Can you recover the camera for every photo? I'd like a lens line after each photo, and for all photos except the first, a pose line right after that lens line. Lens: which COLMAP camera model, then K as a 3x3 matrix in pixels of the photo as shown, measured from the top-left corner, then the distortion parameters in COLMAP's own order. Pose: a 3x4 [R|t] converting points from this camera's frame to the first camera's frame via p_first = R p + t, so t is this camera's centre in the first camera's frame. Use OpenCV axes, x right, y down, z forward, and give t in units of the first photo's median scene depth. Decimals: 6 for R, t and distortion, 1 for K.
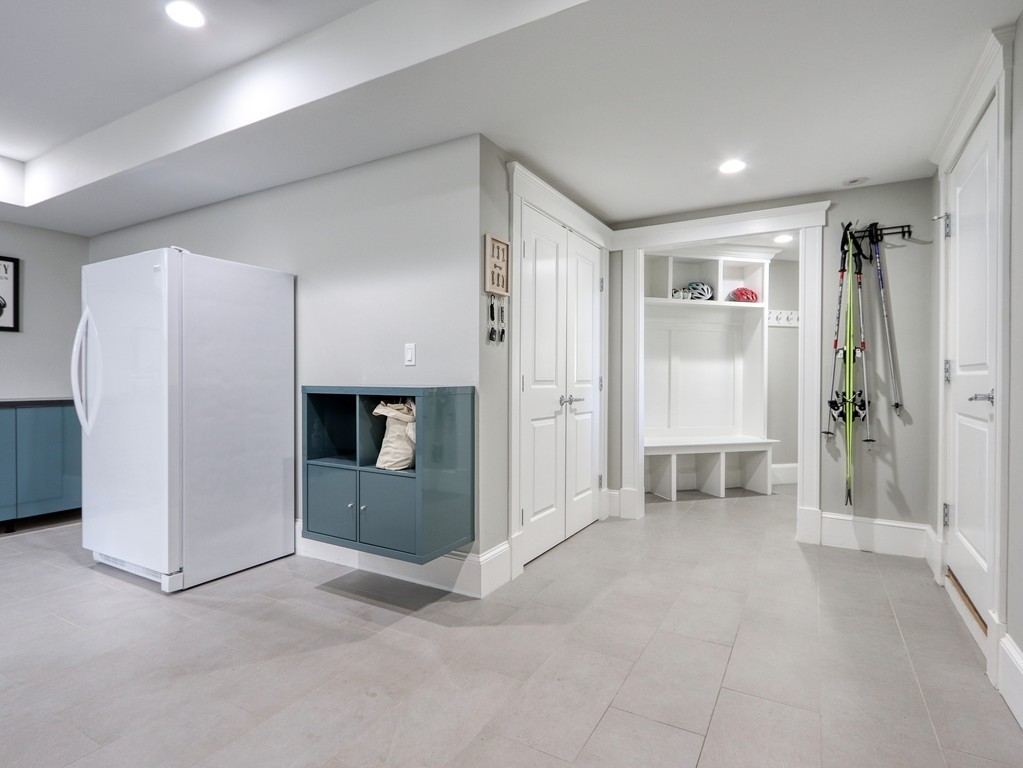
lens RADIAL K [[531.8, 0, 514.9], [0, 531.8, 384.1], [0, 0, 1]] dist [-0.002164, -0.000003]
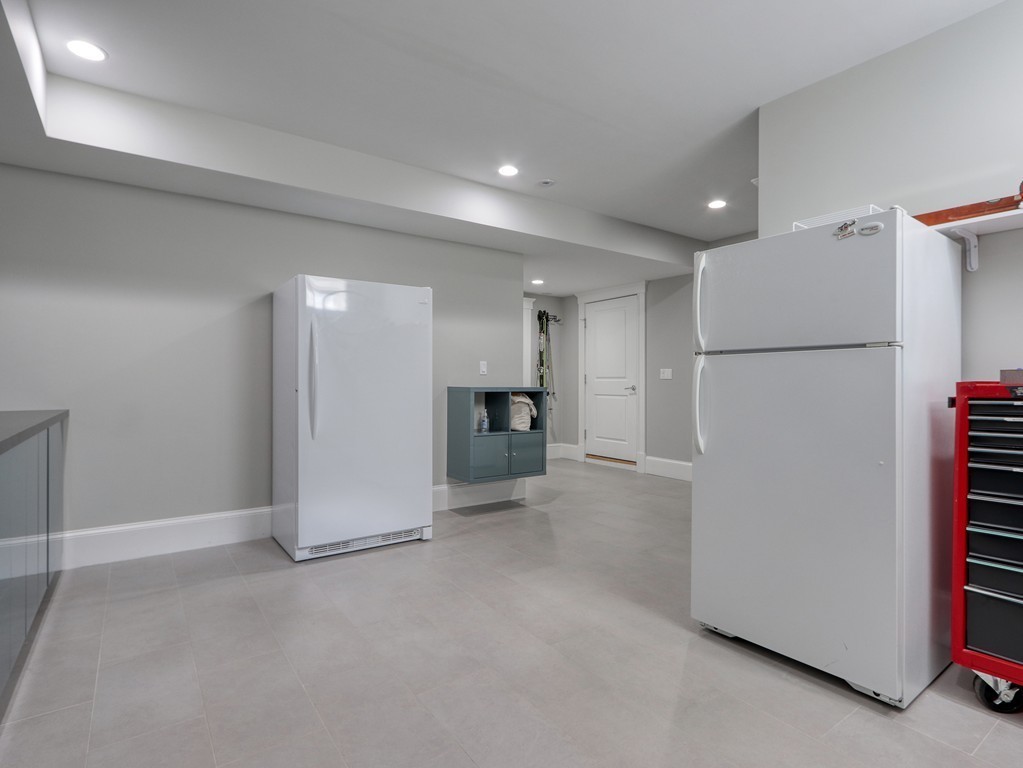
lens RADIAL K [[531.8, 0, 511.9], [0, 531.8, 382.4], [0, 0, 1]] dist [-0.002164, -0.000003]
pose [[0.429405, -0.002457, 0.903108, -1.676340], [0.006232, 0.999981, -0.000242, -0.009433], [-0.903090, 0.005732, 0.429412, 0.199980]]
